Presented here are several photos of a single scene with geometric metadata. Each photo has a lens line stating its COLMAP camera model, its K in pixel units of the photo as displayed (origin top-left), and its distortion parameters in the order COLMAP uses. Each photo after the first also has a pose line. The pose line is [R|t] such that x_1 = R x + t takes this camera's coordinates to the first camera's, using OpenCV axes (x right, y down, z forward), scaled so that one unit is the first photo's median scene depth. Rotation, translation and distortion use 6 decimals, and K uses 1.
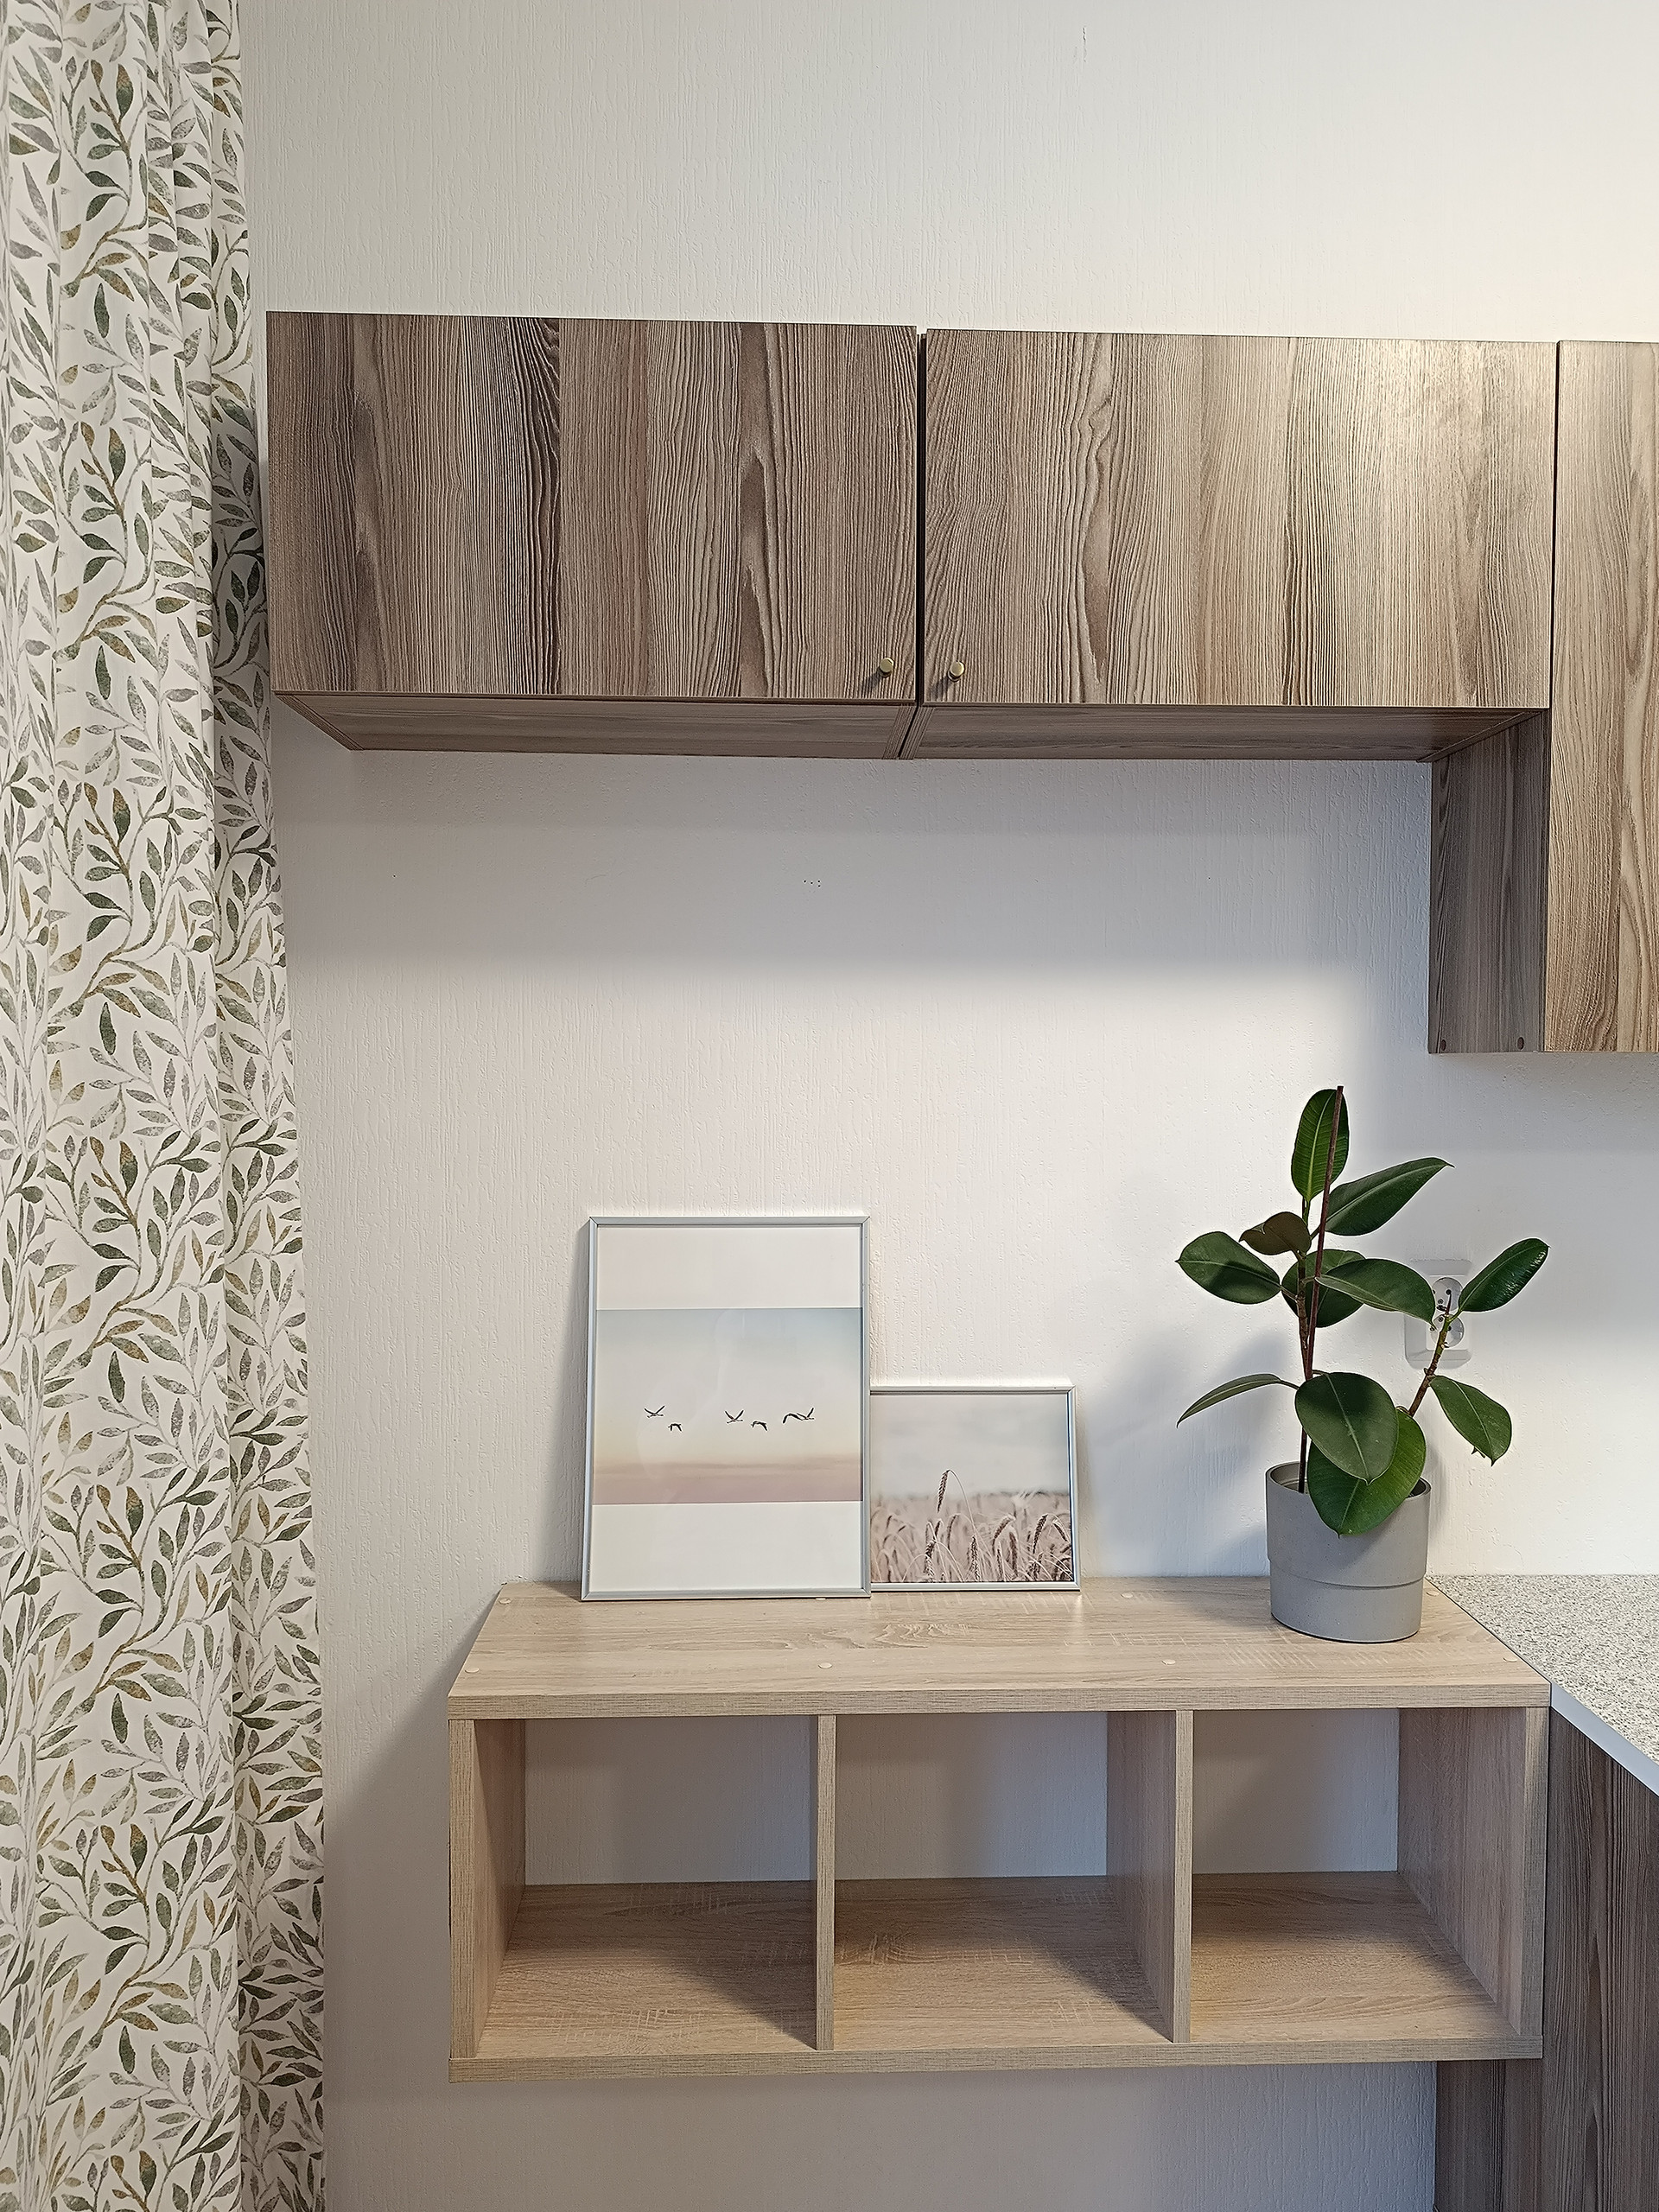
lens RADIAL K [[1524.3, 0, 827.2], [0, 1524.3, 1100.4], [0, 0, 1]] dist [-0.002614, -0.006467]
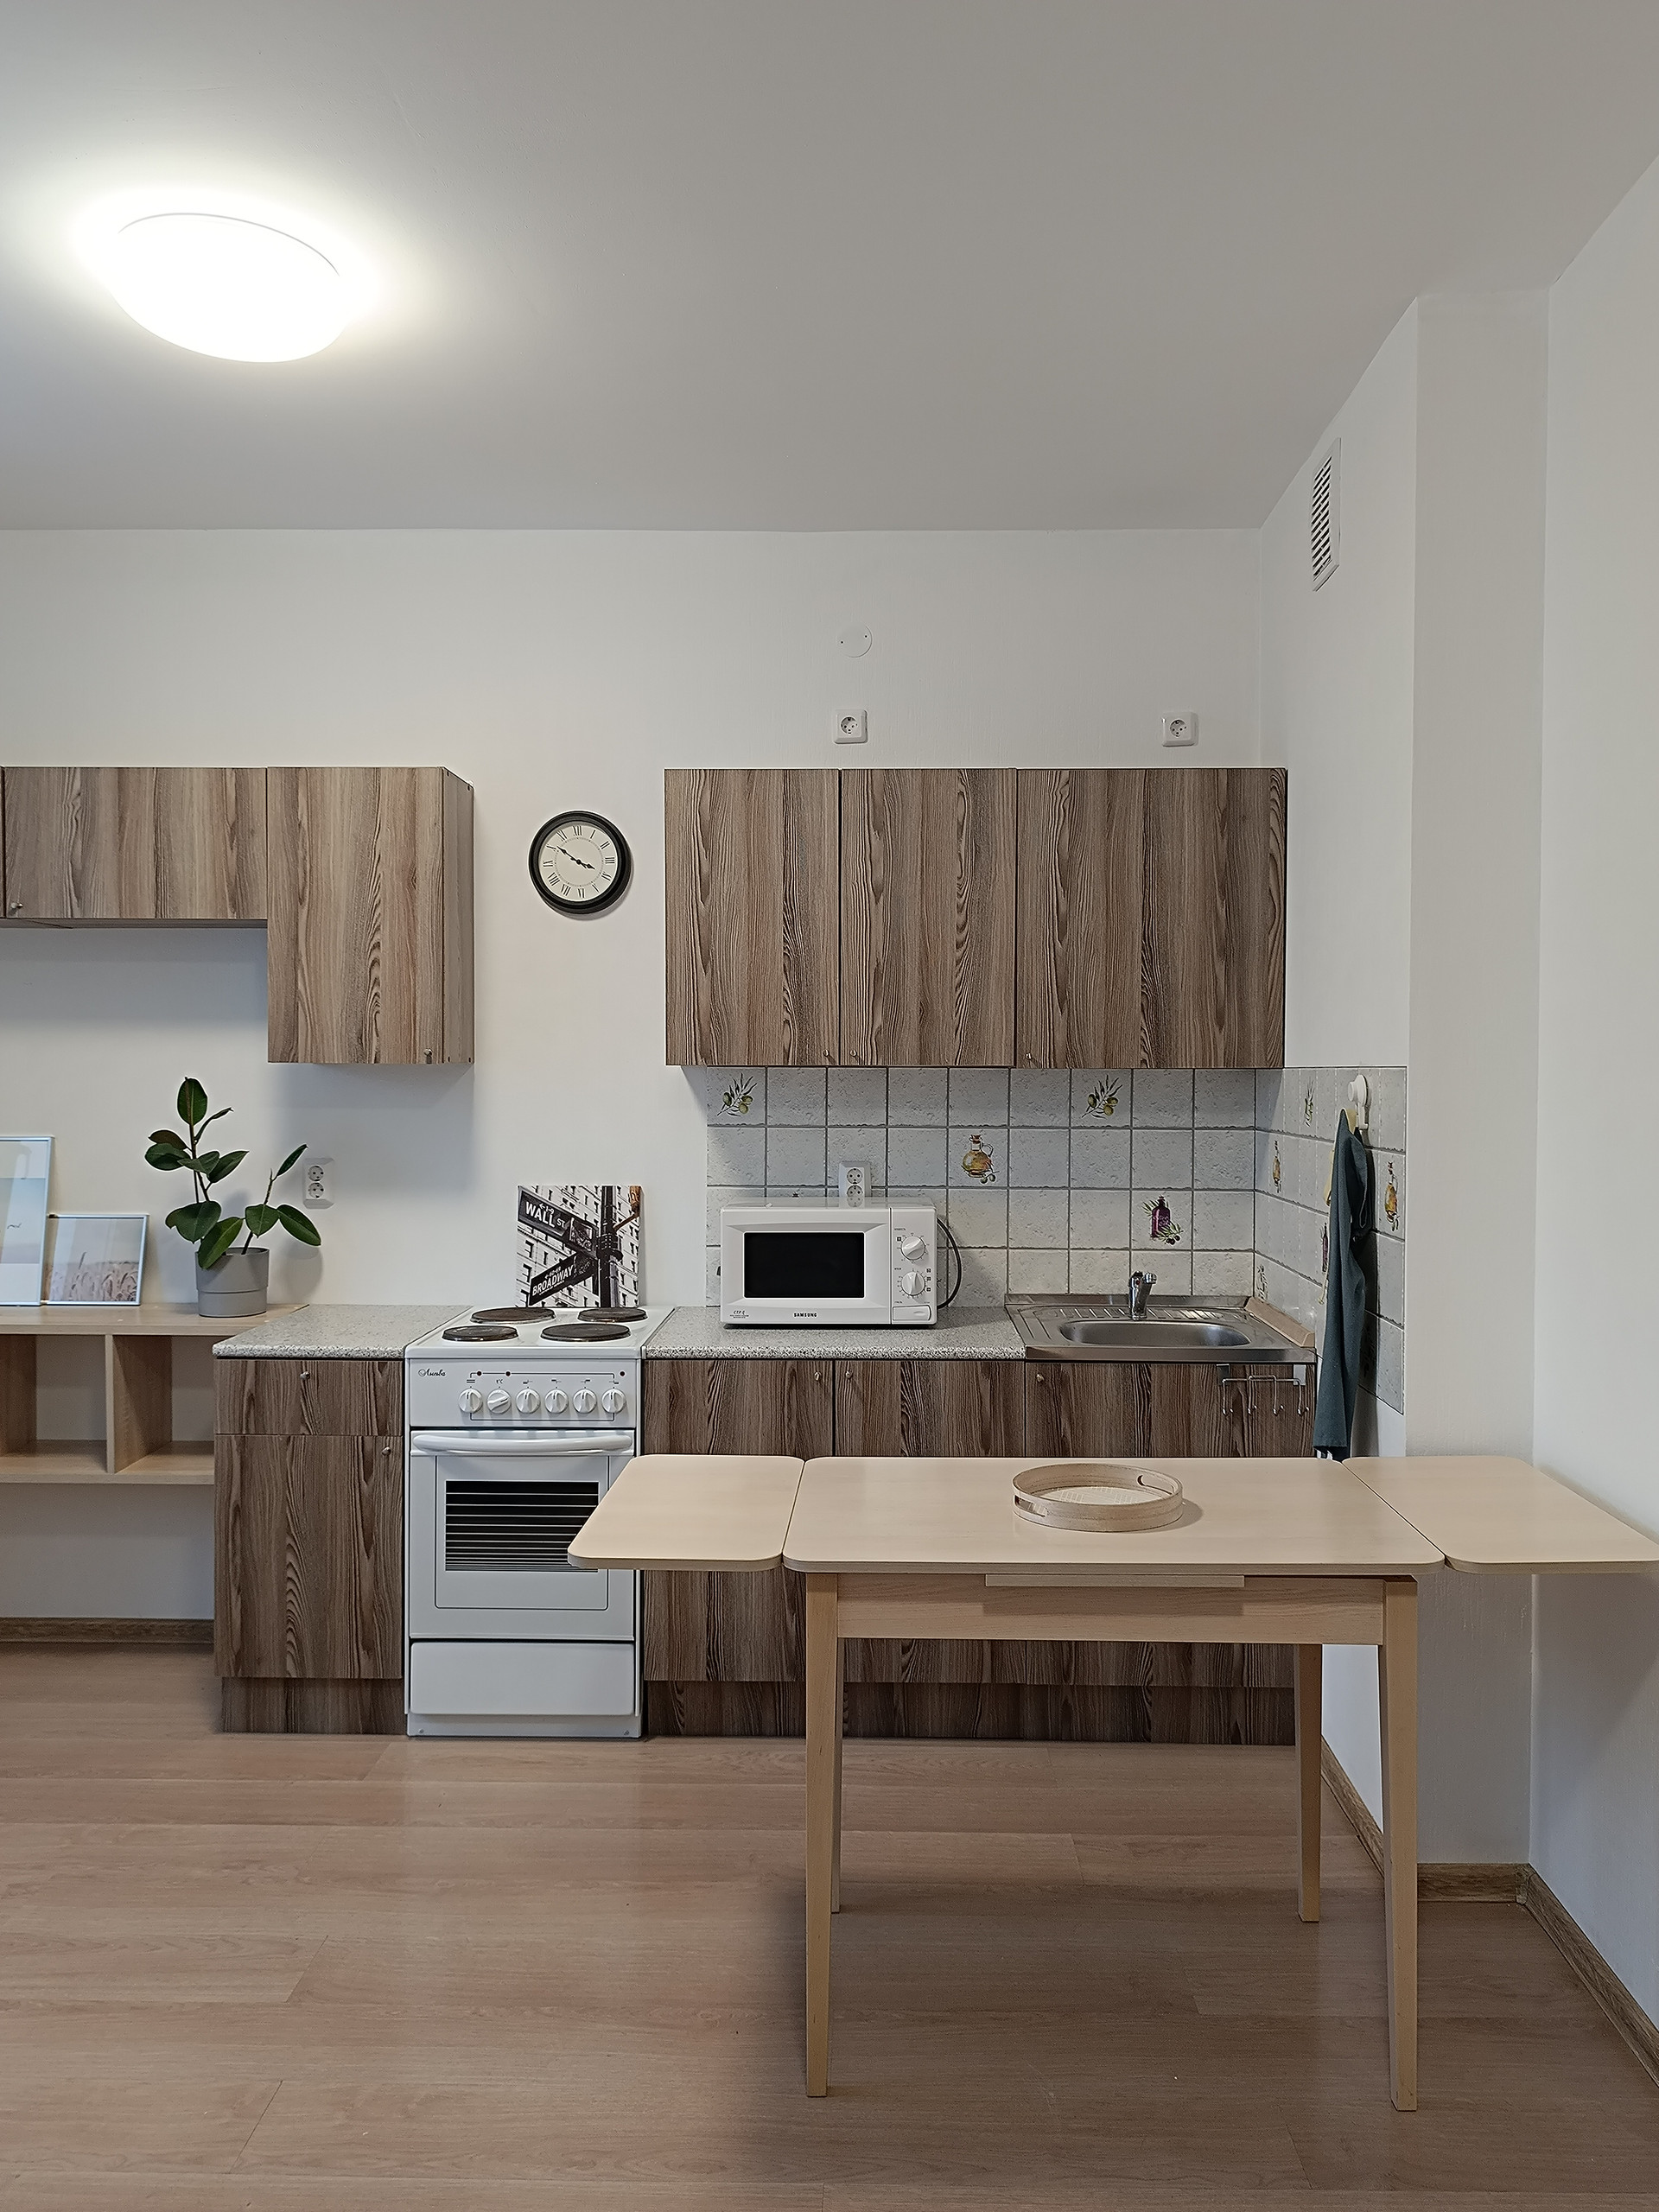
lens RADIAL K [[1524.3, 0, 829.2], [0, 1524.3, 1106.0], [0, 0, 1]] dist [-0.002614, -0.006467]
pose [[0.999520, 0.004801, -0.030597, 1.436861], [-0.004913, 0.999982, -0.003583, 0.041321], [0.030579, 0.003732, 0.999525, -1.372682]]
